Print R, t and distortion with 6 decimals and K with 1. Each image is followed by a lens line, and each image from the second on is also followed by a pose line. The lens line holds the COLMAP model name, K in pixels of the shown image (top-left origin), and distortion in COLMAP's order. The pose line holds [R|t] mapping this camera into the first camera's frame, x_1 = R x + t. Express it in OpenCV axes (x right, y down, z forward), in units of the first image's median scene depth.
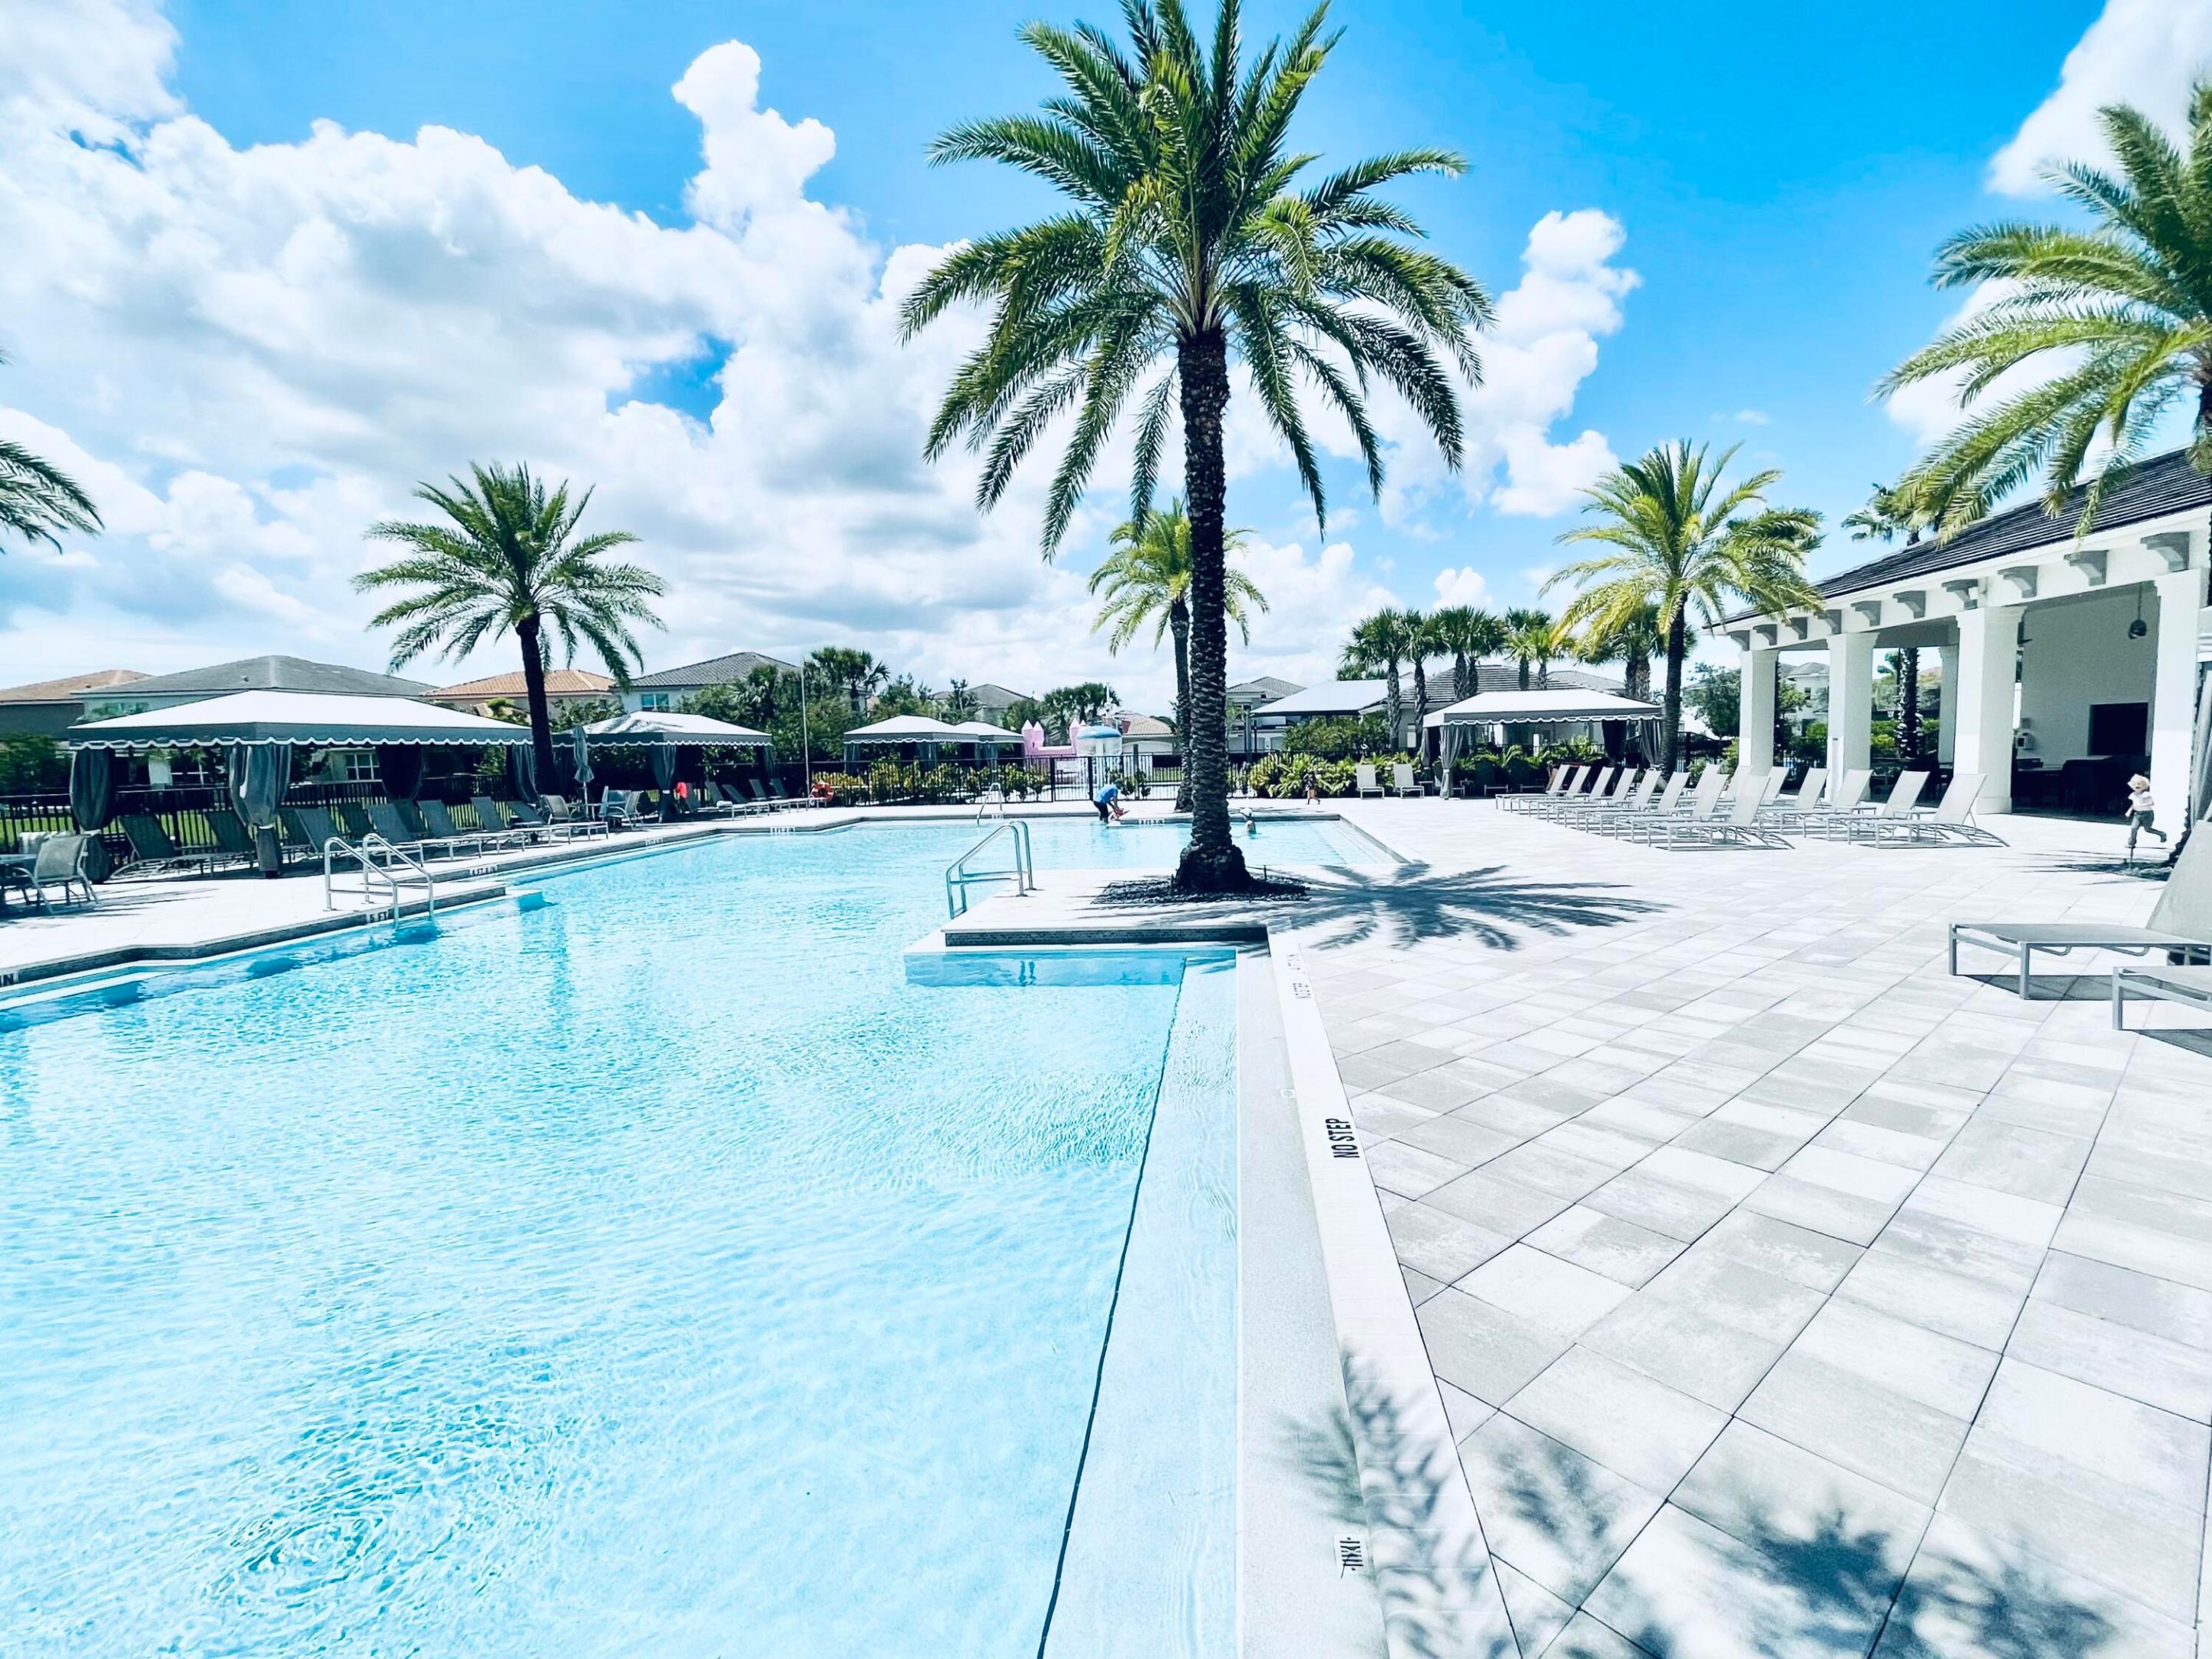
lens RADIAL K [[1101.5, 0, 1106.0], [0, 1101.5, 829.5], [0, 0, 1]] dist [0.002511, 0.000300]
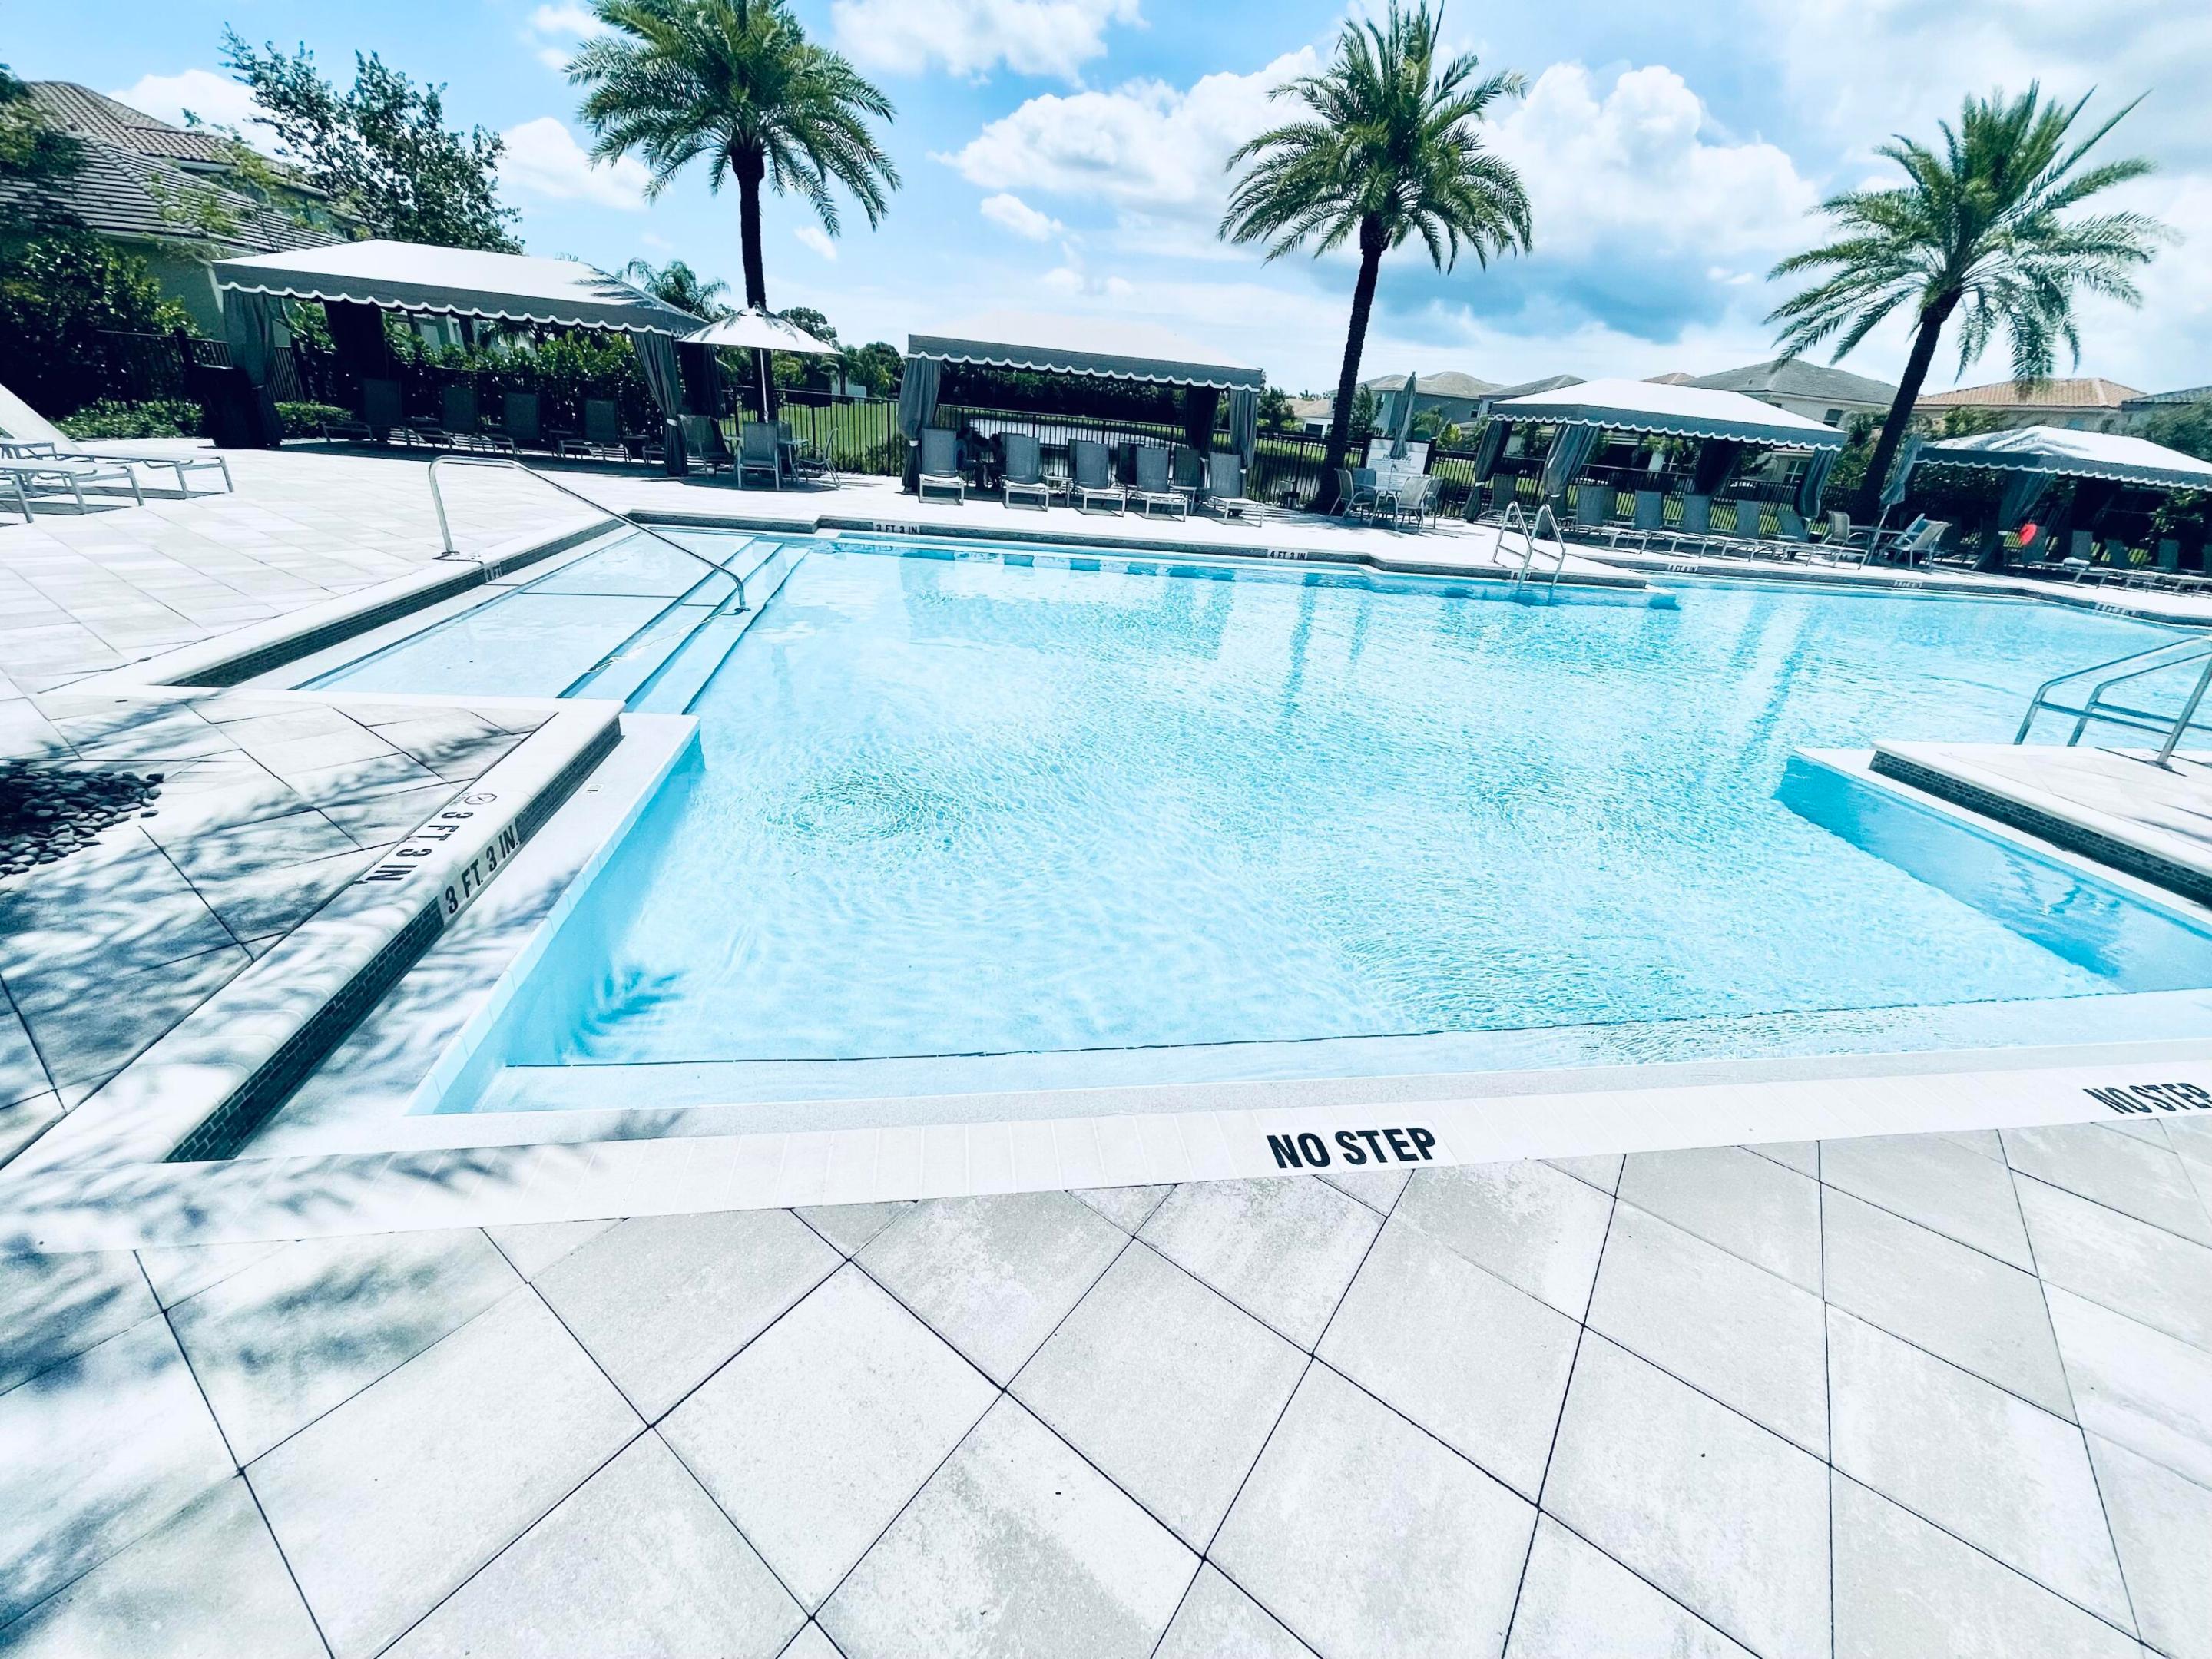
lens RADIAL K [[891.2, 0, 1106.0], [0, 891.2, 829.5], [0, 0, 1]] dist [-0.000321, -0.000172]
pose [[0.209420, 0.455910, -0.865038, 0.151274], [-0.166227, 0.888376, 0.427968, -0.012544], [0.963593, 0.054167, 0.261828, 0.222410]]
